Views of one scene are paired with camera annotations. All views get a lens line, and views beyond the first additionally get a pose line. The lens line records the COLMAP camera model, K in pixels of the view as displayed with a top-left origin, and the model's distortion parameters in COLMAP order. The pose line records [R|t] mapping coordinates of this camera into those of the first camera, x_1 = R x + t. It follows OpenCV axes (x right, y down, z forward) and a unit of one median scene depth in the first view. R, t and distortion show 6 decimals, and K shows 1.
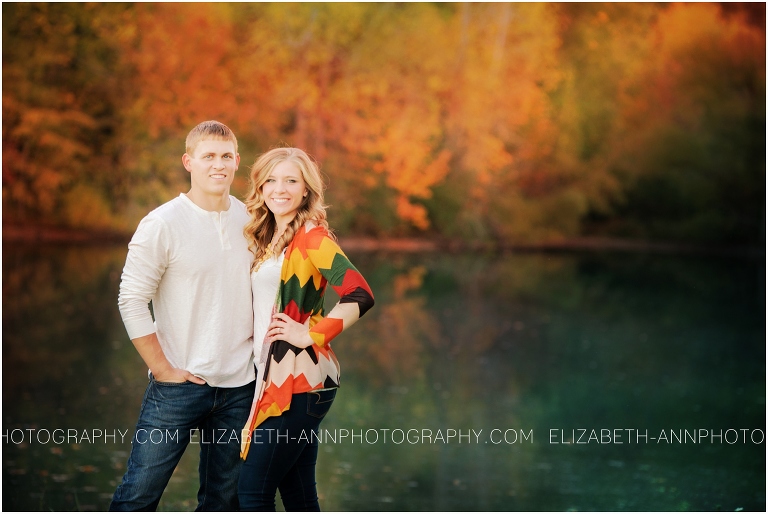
lens RADIAL K [[3513.2, 0, 384.0], [0, 3513.2, 257.0], [0, 0, 1]] dist [0.887169, 1.436637]
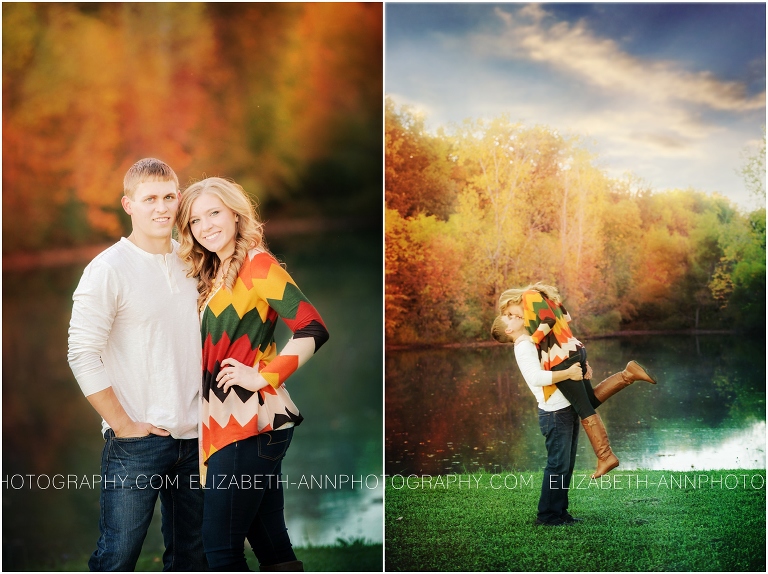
lens RADIAL K [[4481.8, 0, 384.0], [0, 4481.8, 287.0], [0, 0, 1]] dist [-0.785356, 10.250281]
pose [[0.996818, -0.075890, 0.024388, -0.018784], [0.075767, 0.997108, 0.005923, -0.007066], [-0.024767, -0.004056, 0.999685, -0.216094]]
